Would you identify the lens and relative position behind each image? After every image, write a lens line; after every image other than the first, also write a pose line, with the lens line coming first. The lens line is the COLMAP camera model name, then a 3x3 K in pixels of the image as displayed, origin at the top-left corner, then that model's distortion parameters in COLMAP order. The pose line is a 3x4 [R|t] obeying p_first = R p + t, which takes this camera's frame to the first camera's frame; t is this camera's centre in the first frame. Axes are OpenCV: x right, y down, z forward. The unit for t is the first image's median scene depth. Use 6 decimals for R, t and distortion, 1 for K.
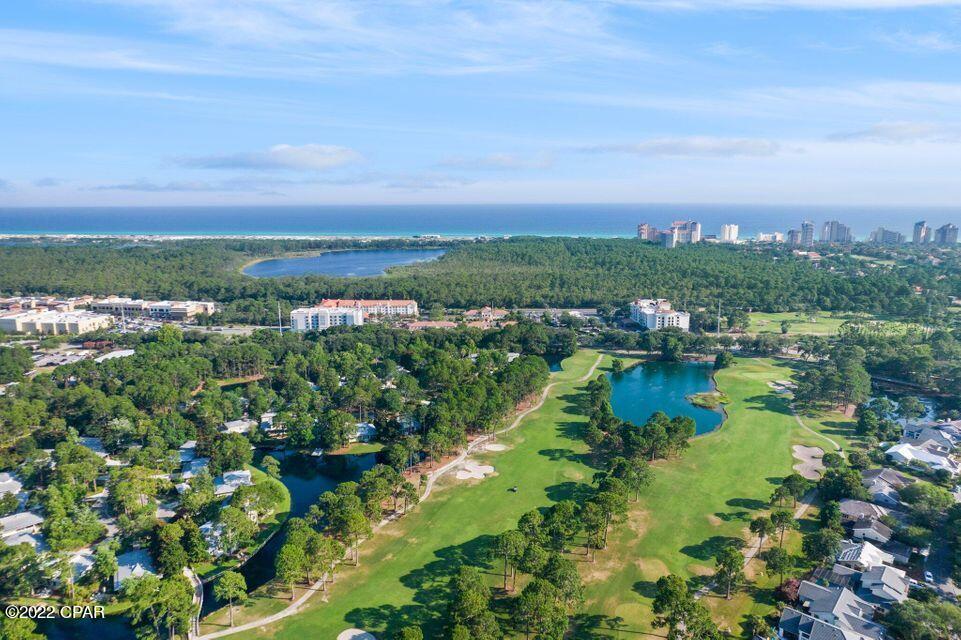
lens RADIAL K [[623.5, 0, 480.5], [0, 623.5, 320.0], [0, 0, 1]] dist [-0.047644, 0.028555]
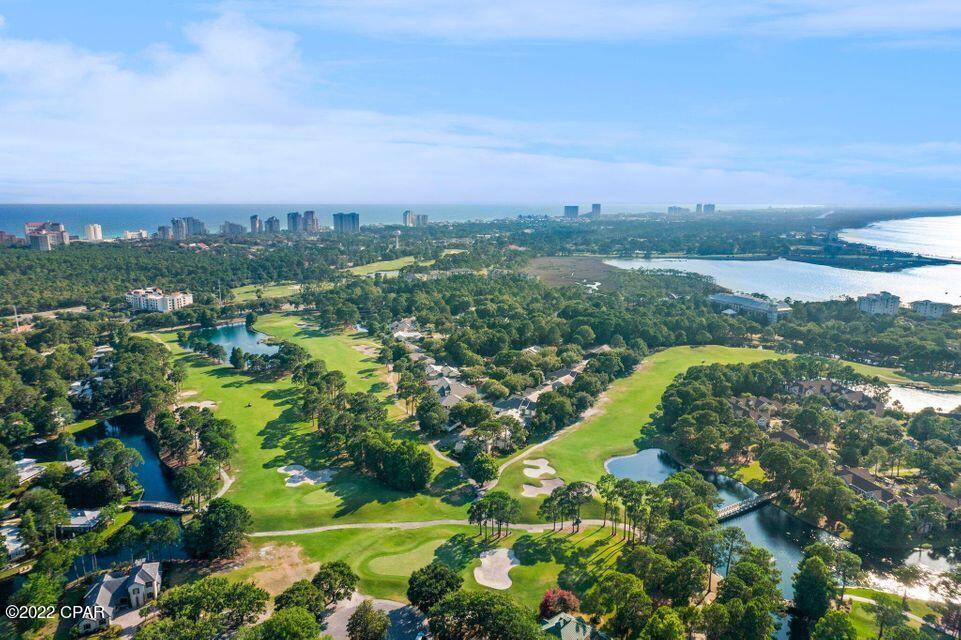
lens RADIAL K [[623.5, 0, 480.5], [0, 623.5, 320.0], [0, 0, 1]] dist [-0.047644, 0.028555]
pose [[0.518420, -0.163221, 0.839405, -0.132688], [0.161382, 0.982650, 0.091404, 0.006798], [-0.839760, 0.088080, 0.535766, -0.035963]]
